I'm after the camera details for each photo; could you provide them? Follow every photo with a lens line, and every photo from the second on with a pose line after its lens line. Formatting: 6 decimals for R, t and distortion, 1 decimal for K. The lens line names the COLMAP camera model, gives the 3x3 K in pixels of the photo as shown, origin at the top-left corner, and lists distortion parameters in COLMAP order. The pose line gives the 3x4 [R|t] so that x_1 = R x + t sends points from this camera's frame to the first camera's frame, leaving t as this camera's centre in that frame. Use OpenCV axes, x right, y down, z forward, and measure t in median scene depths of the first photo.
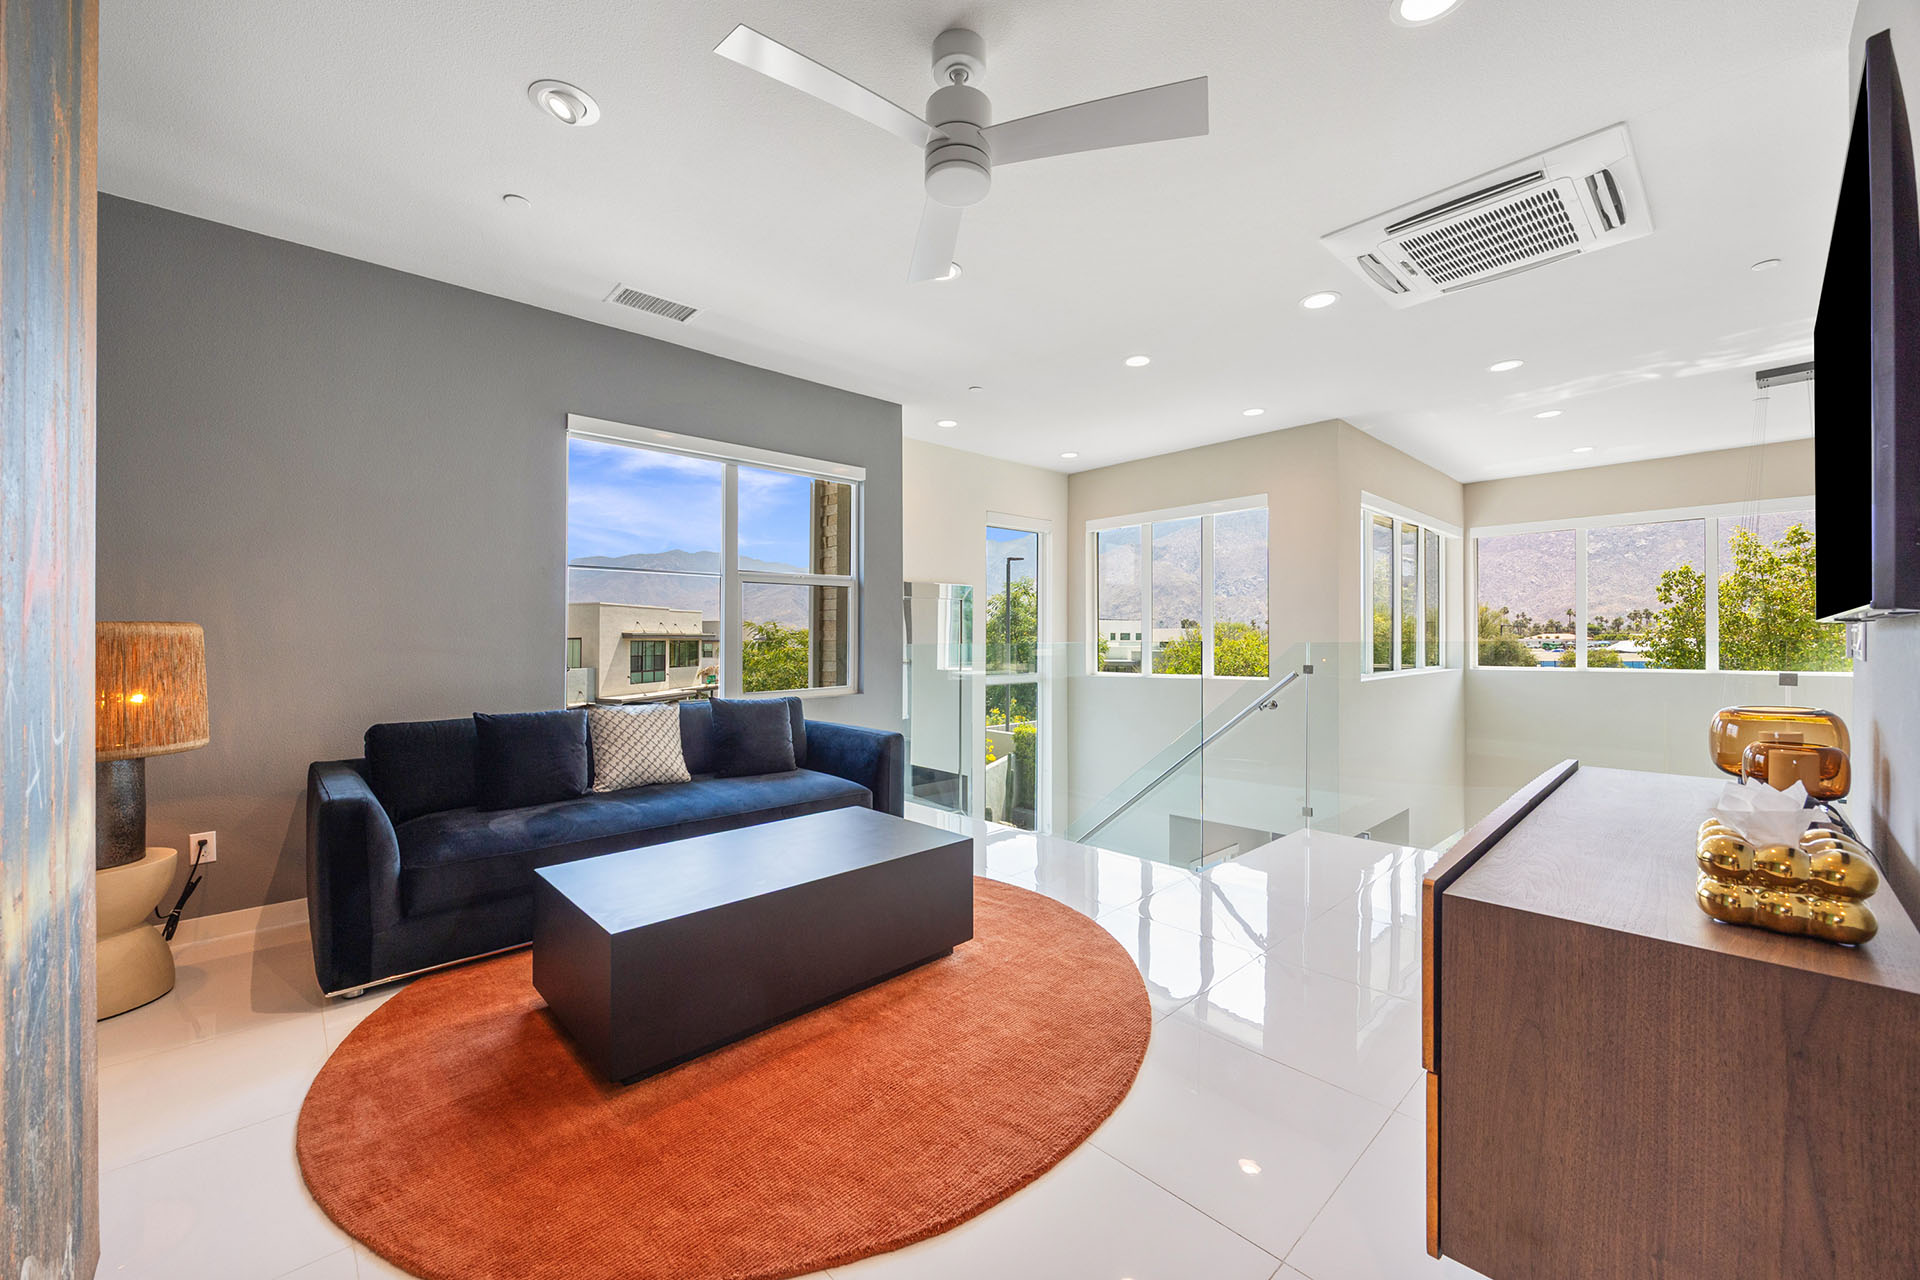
lens RADIAL K [[745.2, 0, 976.8], [0, 745.2, 645.4], [0, 0, 1]] dist [0.000538, -0.000009]
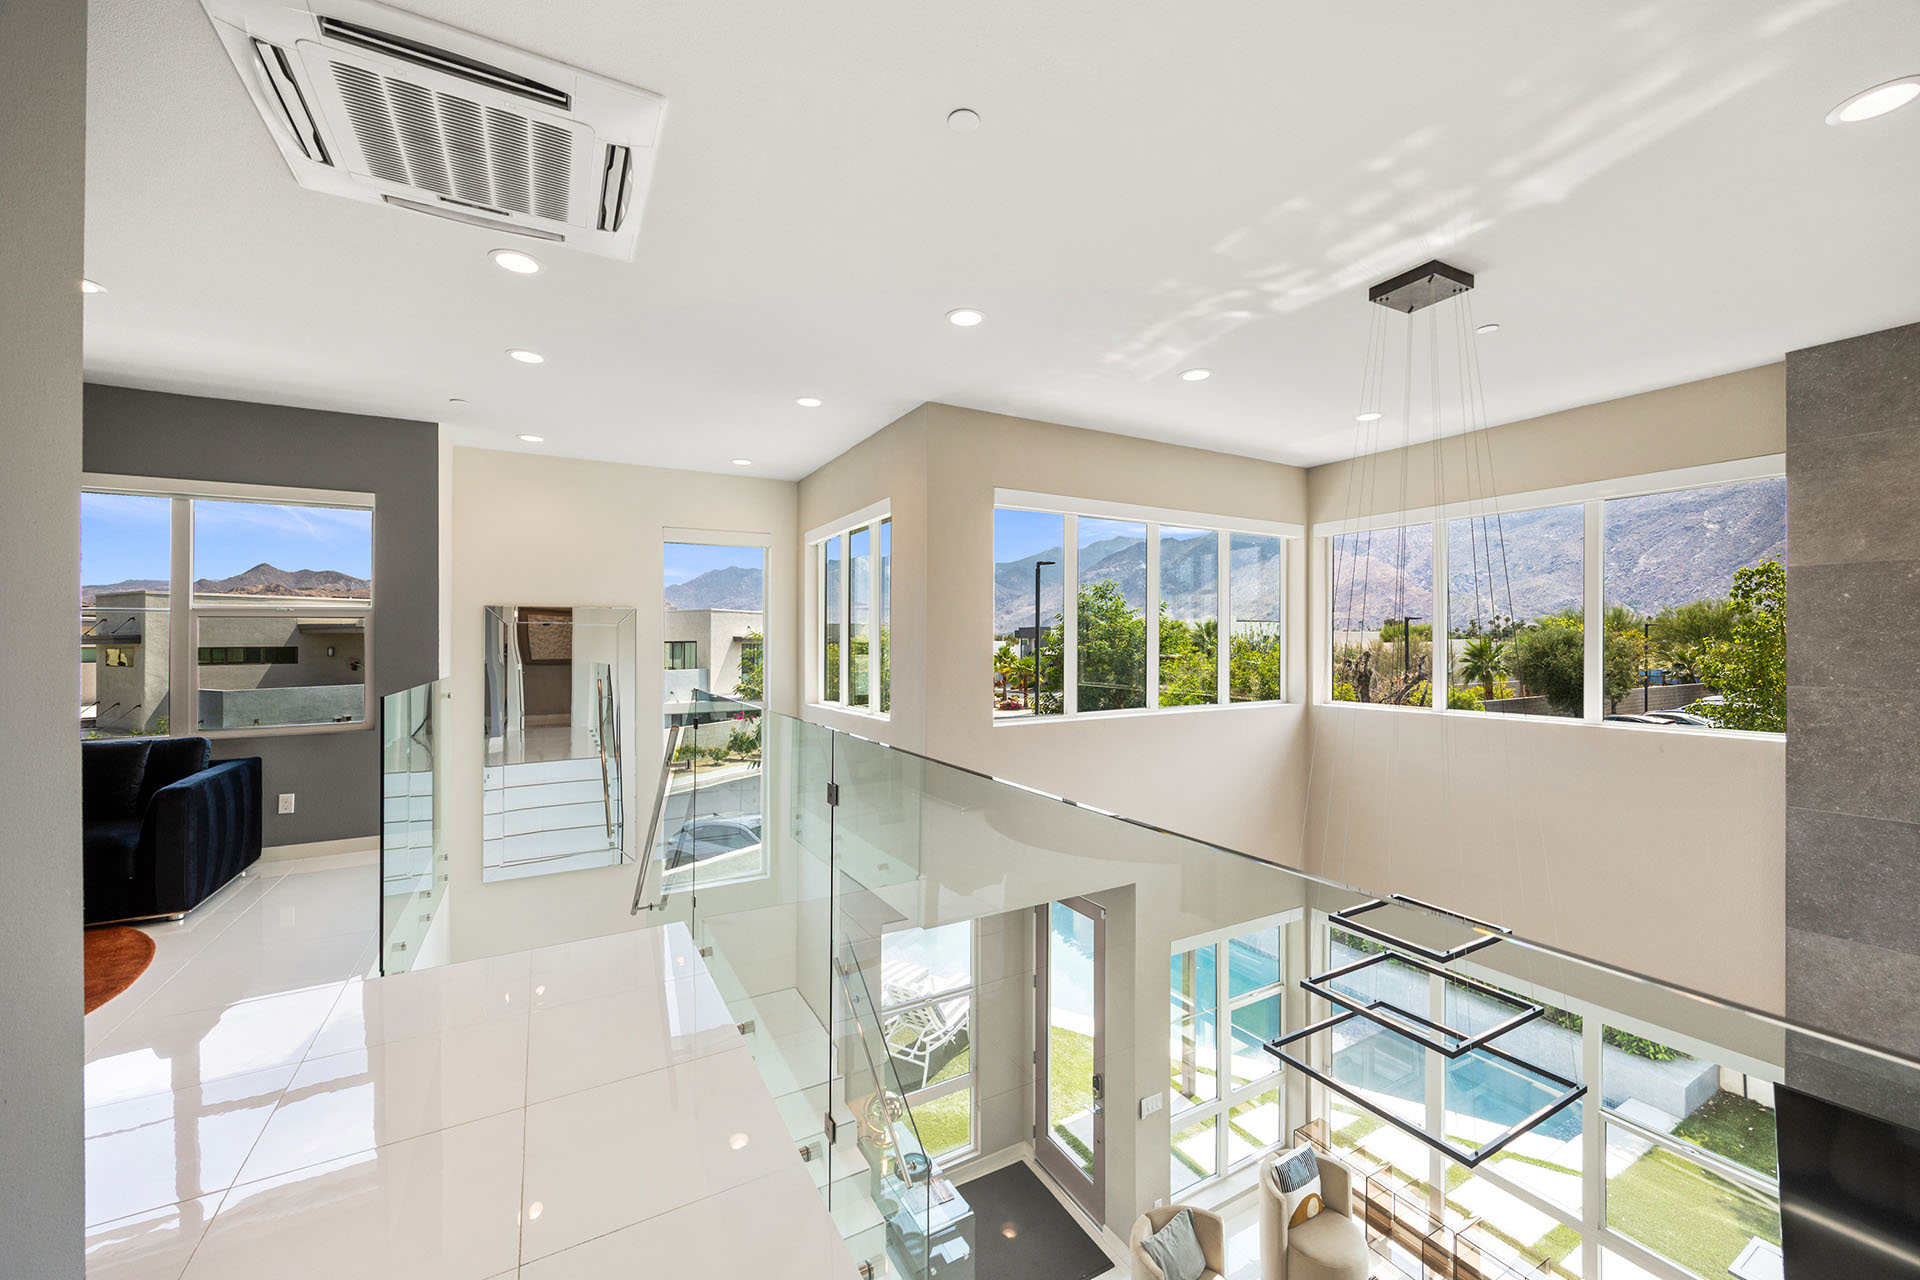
lens RADIAL K [[739.6, 0, 965.4], [0, 739.6, 645.4], [0, 0, 1]] dist [-0.000019, 0.000085]
pose [[0.968930, 0.007795, -0.247213, 0.511526], [-0.007892, 0.999969, 0.000597, -0.028948], [0.247210, 0.001372, 0.968961, 0.159281]]
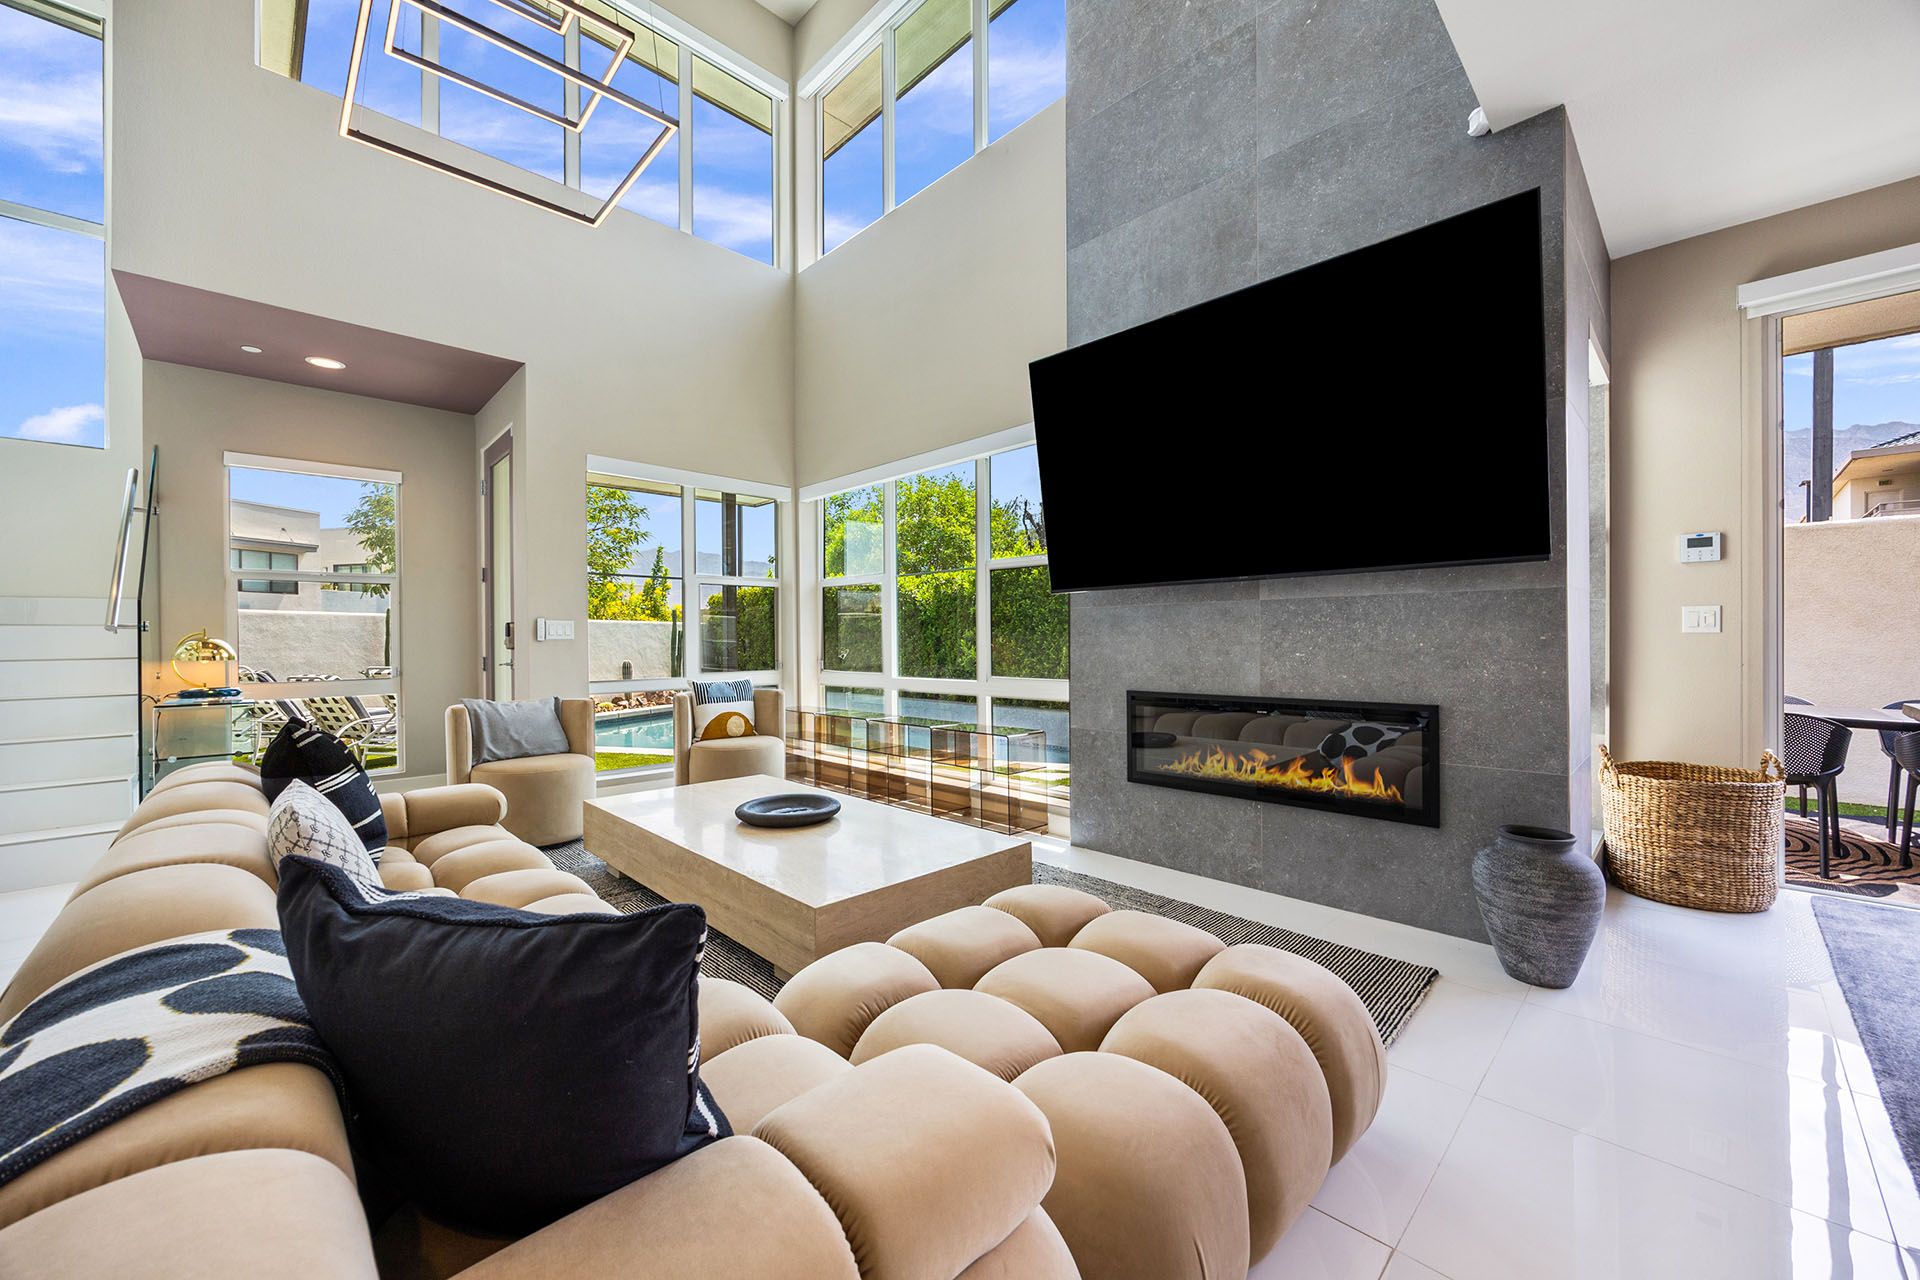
lens RADIAL K [[728.7, 0, 965.0], [0, 728.7, 641.2], [0, 0, 1]] dist [-0.000690, -0.001909]
pose [[0.999893, 0.006342, 0.013203, 0.841182], [-0.006313, 0.999978, -0.002176, 0.409801], [-0.013216, 0.002092, 0.999910, 0.280777]]
